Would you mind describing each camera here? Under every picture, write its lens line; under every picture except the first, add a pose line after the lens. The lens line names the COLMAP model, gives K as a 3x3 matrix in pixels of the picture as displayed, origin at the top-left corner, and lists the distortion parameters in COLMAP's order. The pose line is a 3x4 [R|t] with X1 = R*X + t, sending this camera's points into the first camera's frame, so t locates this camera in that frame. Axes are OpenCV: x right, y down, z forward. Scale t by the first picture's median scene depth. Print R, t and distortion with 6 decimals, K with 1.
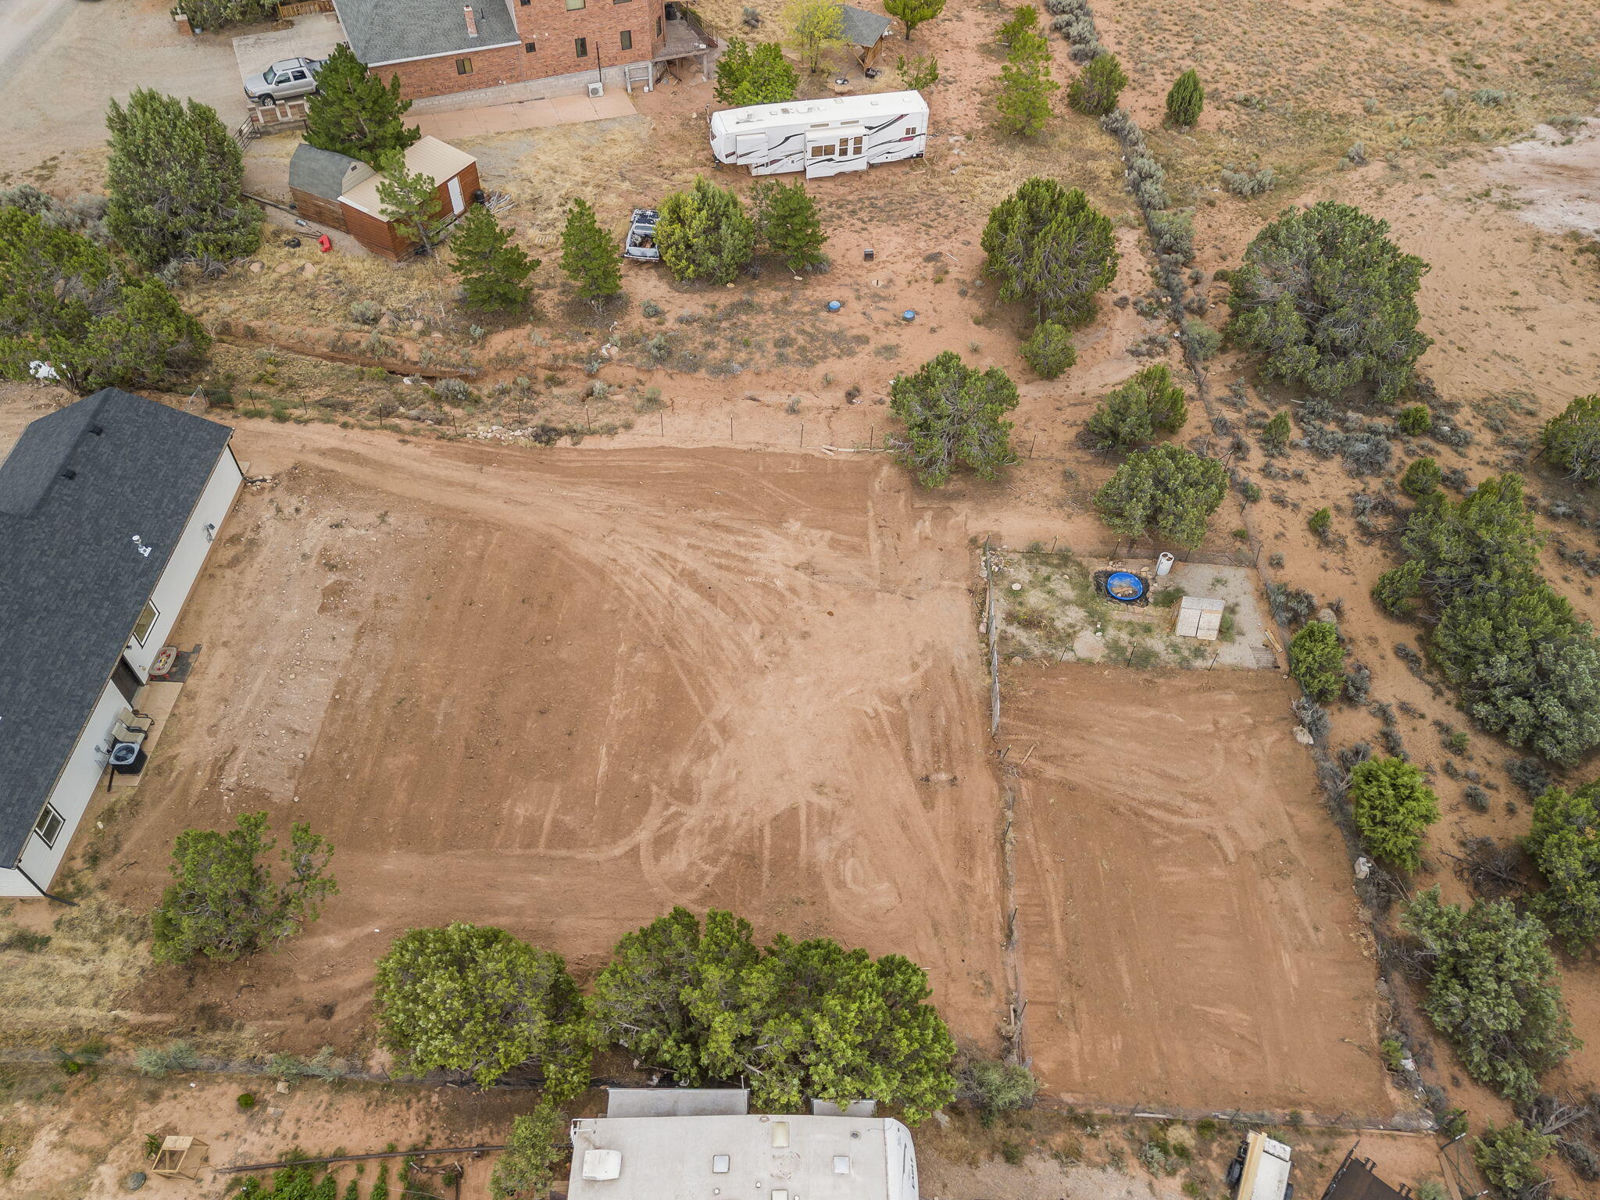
lens RADIAL K [[1161.8, 0, 785.9], [0, 1161.8, 591.8], [0, 0, 1]] dist [0.066987, -0.057164]
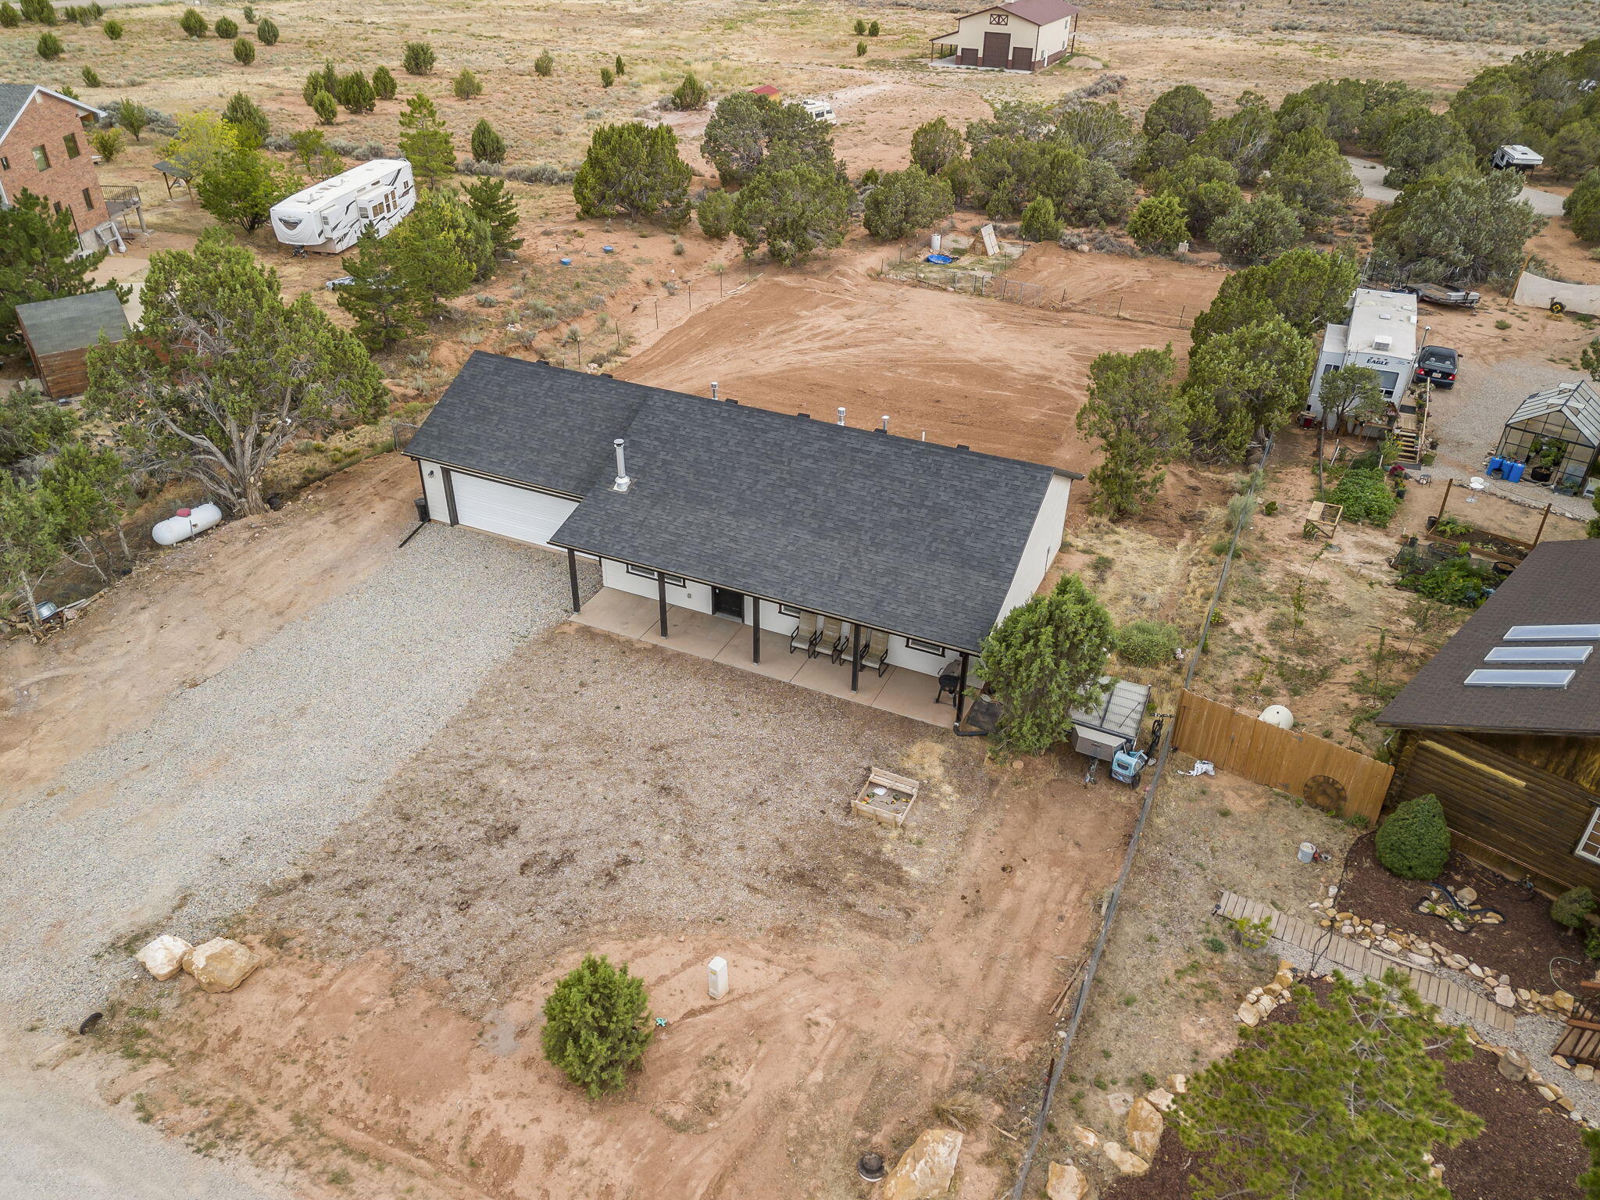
lens RADIAL K [[1161.8, 0, 785.9], [0, 1161.8, 591.8], [0, 0, 1]] dist [0.066987, -0.057164]
pose [[0.418289, -0.501458, 0.757347, -1.260554], [0.681531, 0.724466, 0.103271, 0.016854], [-0.600458, 0.472958, 0.644795, 0.428360]]
